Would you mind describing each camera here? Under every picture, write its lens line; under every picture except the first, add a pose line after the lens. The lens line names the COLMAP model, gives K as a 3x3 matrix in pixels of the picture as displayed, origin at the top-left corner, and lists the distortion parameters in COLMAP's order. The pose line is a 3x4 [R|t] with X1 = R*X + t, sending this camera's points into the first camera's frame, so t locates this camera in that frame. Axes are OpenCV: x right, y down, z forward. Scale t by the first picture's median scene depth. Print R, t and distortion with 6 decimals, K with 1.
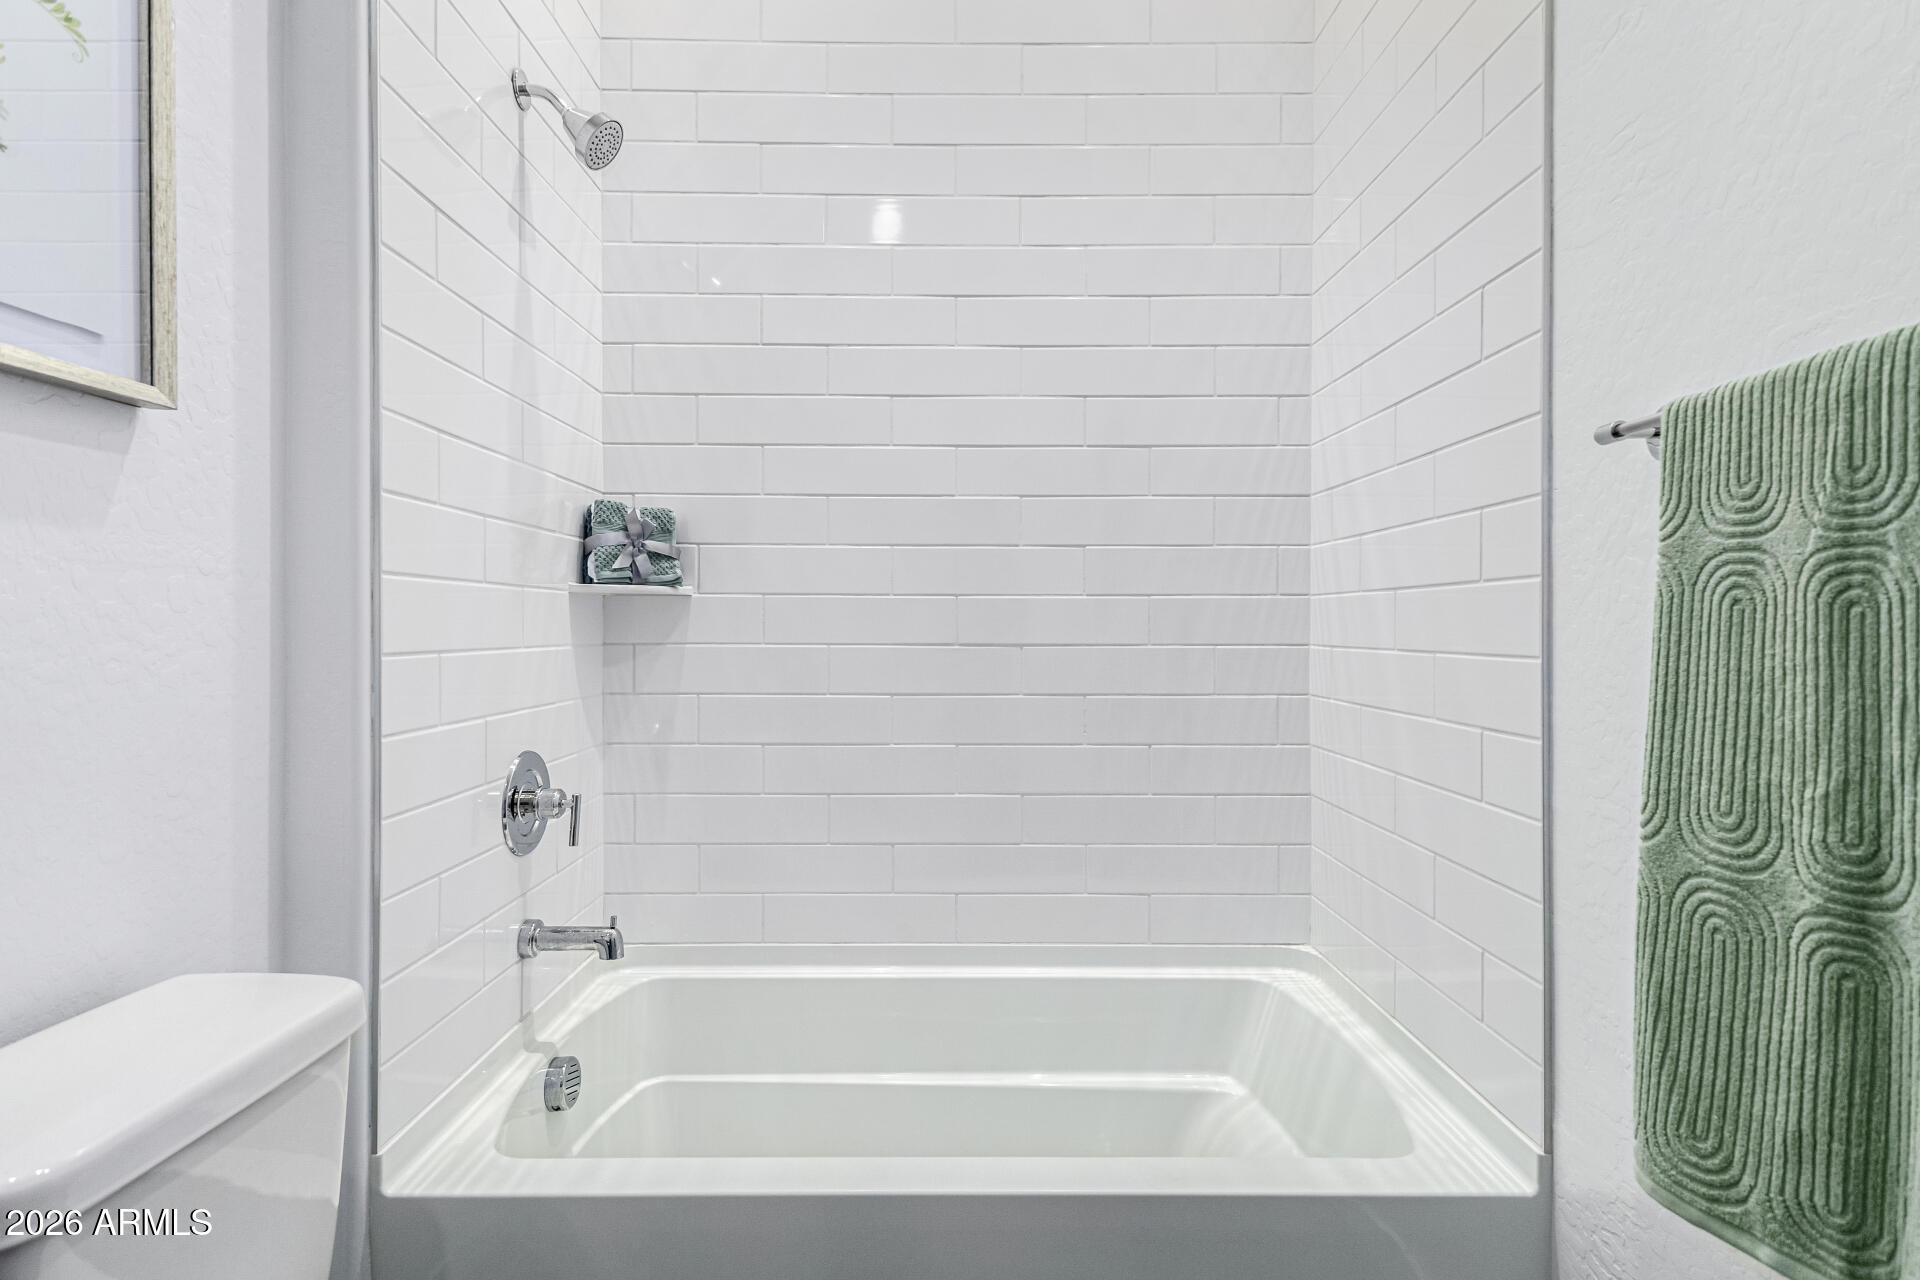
lens RADIAL K [[945.6, 0, 960.0], [0, 945.6, 640.0], [0, 0, 1]] dist [0.000688, -0.000107]
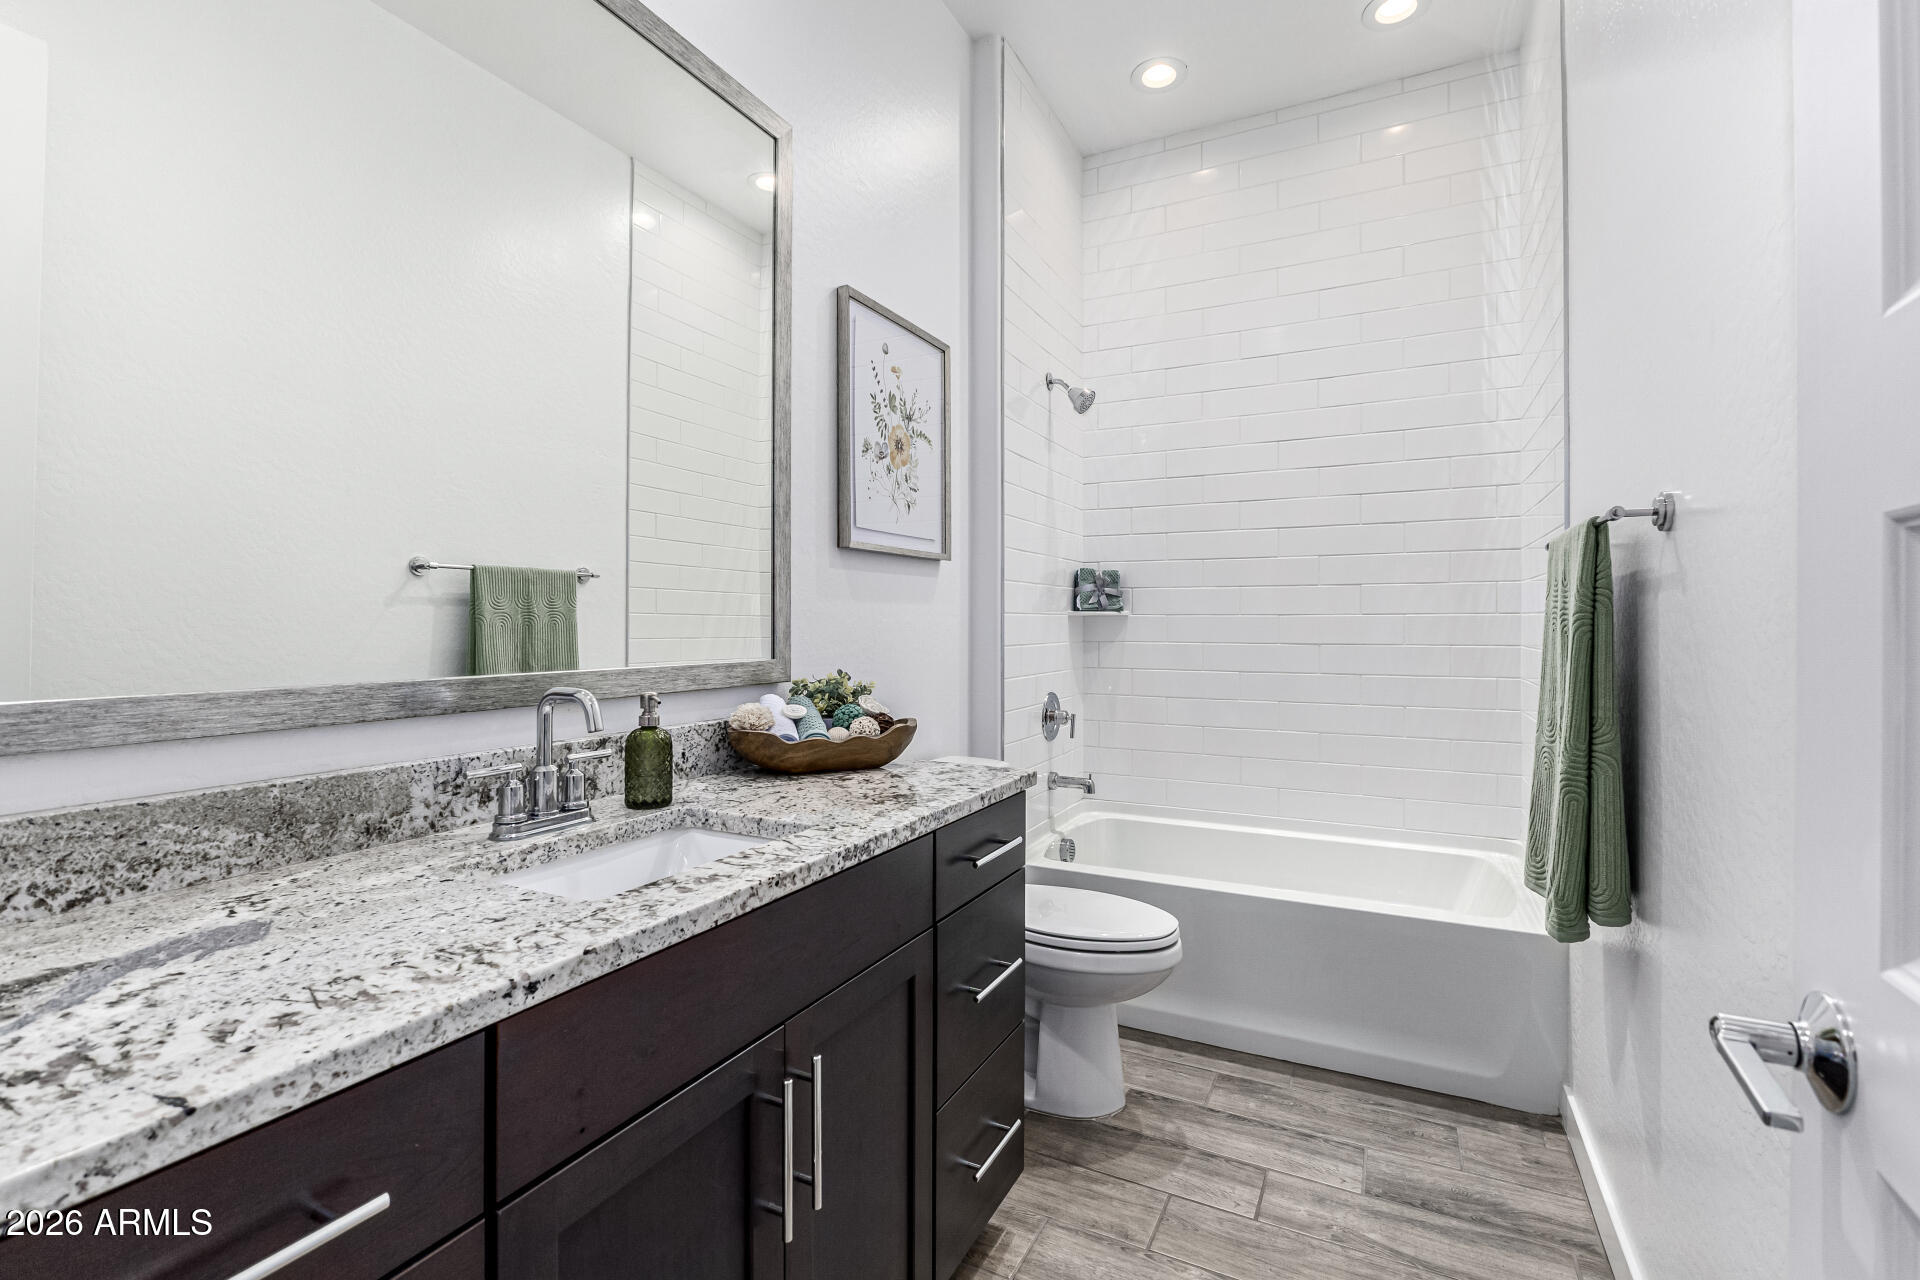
lens RADIAL K [[873.0, 0, 959.0], [0, 873.0, 626.2], [0, 0, 1]] dist [0.000187, -0.000018]
pose [[0.888618, -0.000621, -0.458648, 0.251464], [-0.003405, 0.999963, -0.007951, -0.014105], [0.458636, 0.008627, 0.888582, -0.822133]]
